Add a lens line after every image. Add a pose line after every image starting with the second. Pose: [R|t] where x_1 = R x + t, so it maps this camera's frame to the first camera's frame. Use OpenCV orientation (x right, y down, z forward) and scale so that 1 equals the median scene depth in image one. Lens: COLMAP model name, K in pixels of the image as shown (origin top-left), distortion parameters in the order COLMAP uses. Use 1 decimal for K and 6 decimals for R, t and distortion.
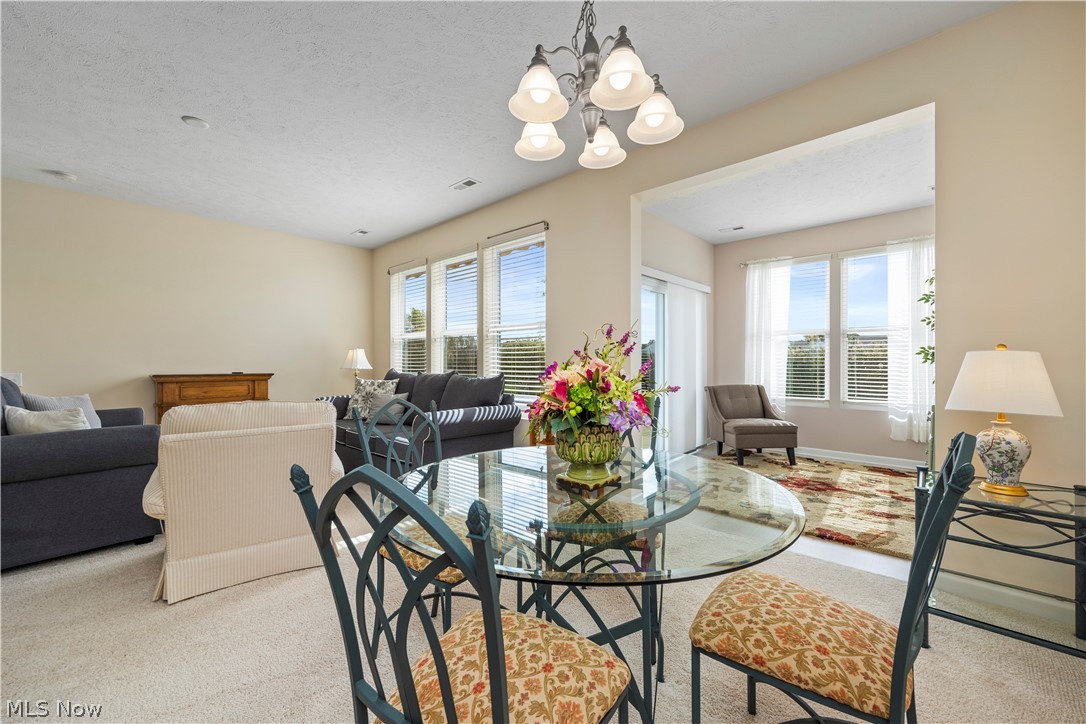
lens RADIAL K [[439.9, 0, 538.9], [0, 439.9, 362.1], [0, 0, 1]] dist [-0.000080, -0.000074]
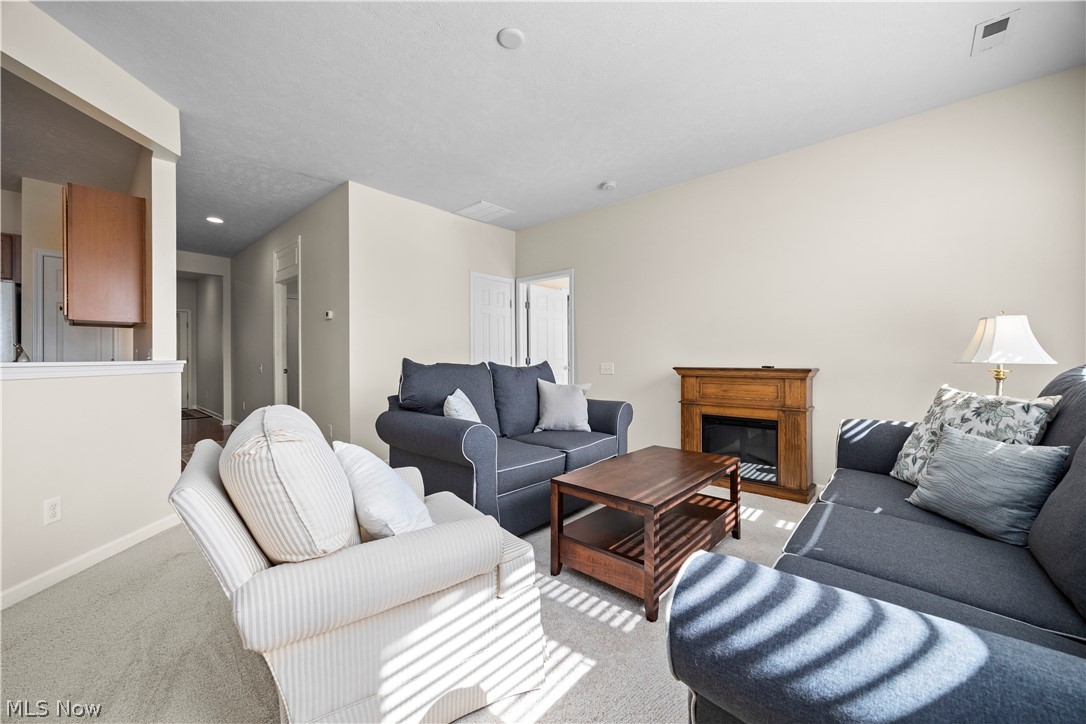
lens RADIAL K [[415.3, 0, 543.0], [0, 415.3, 362.0], [0, 0, 1]] dist [-0.001334, -0.000175]
pose [[0.015868, 0.009266, -0.999831, -0.061560], [0.007821, 0.999925, 0.009391, 0.017503], [0.999844, -0.007969, 0.015794, 1.486951]]
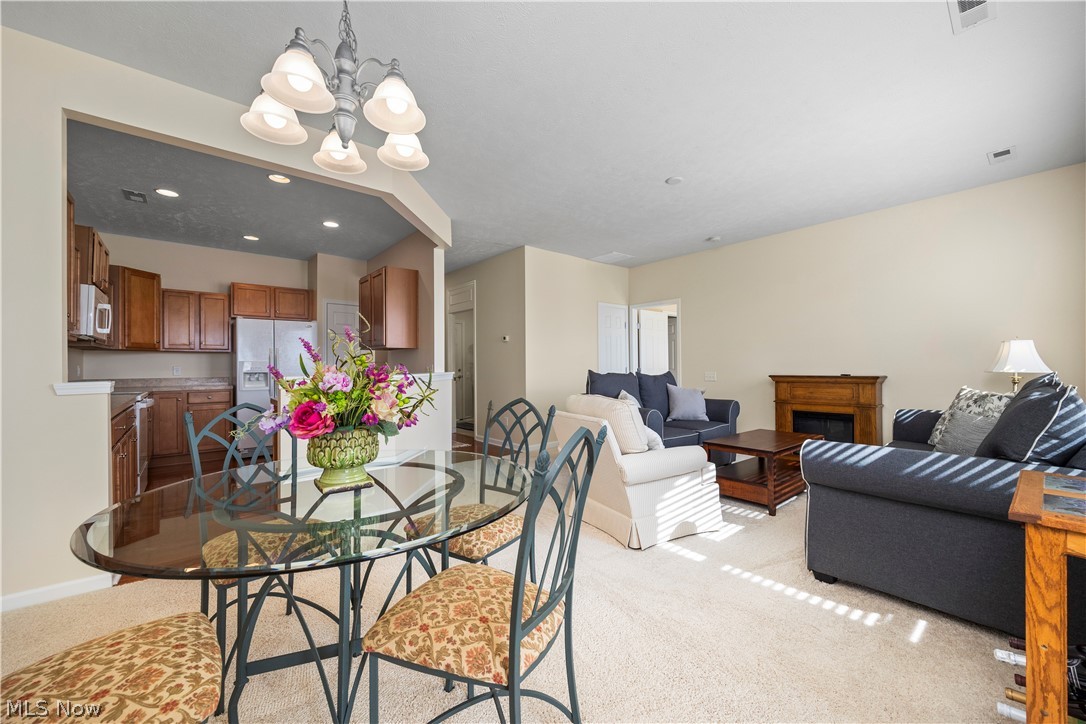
lens RADIAL K [[420.1, 0, 543.3], [0, 420.1, 364.9], [0, 0, 1]] dist [0.000794, -0.000096]
pose [[-0.125686, -0.003686, -0.992063, 0.710763], [0.012298, 0.999910, -0.005273, -0.001622], [0.991994, -0.012863, -0.125629, 1.098913]]
